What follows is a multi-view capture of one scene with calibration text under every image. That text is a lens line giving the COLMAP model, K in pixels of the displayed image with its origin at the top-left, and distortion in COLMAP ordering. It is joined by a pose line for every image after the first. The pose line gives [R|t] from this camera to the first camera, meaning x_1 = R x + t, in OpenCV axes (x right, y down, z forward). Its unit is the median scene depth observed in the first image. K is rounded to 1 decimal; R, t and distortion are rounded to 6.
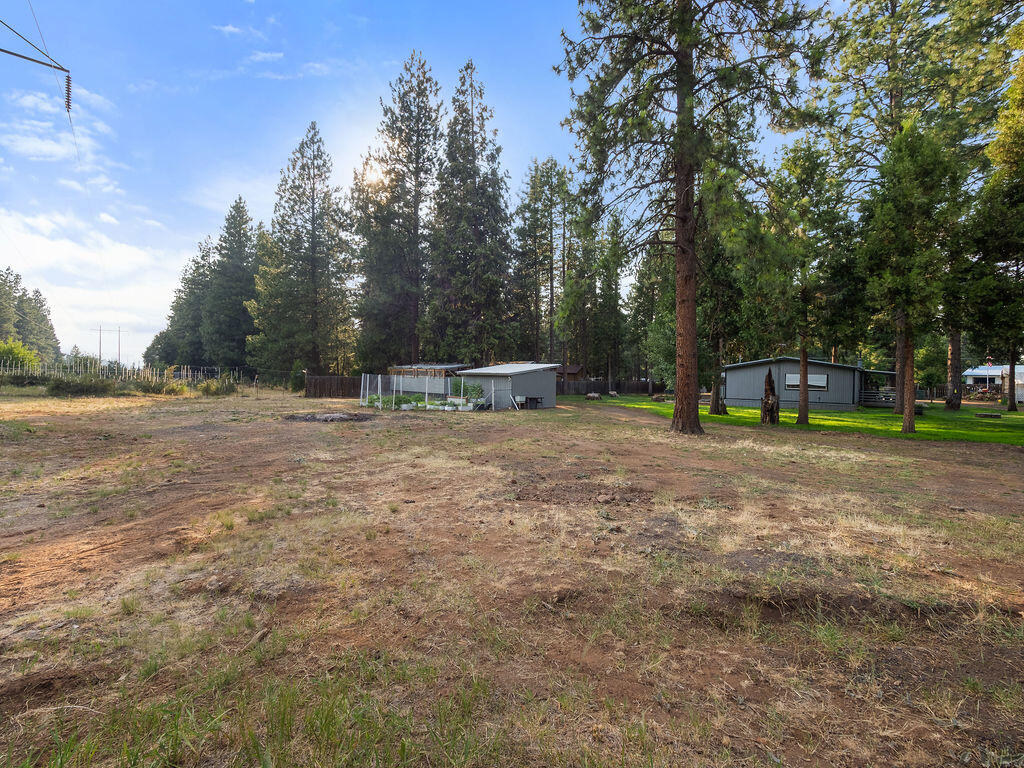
lens RADIAL K [[415.1, 0, 514.4], [0, 415.1, 383.4], [0, 0, 1]] dist [-0.001469, -0.000087]
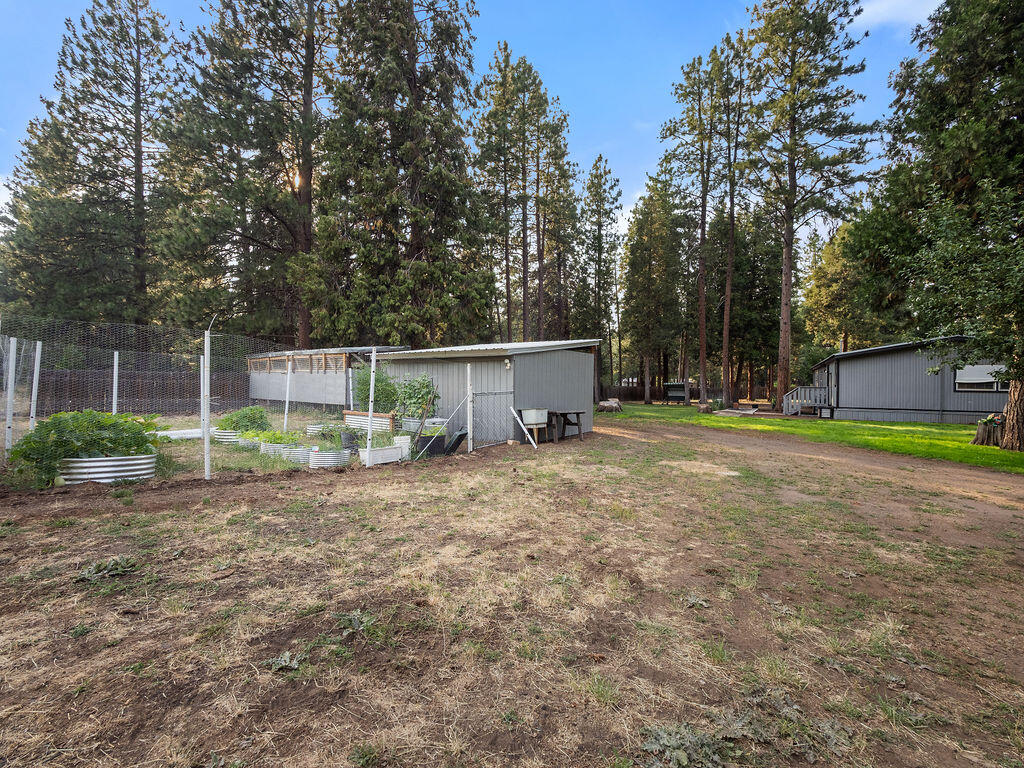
lens RADIAL K [[411.4, 0, 511.8], [0, 411.4, 385.1], [0, 0, 1]] dist [-0.000595, -0.000013]
pose [[0.988715, -0.003977, 0.149756, -0.056010], [0.006593, 0.999834, -0.016977, 0.011985], [-0.149664, 0.017773, 0.988577, 0.540238]]
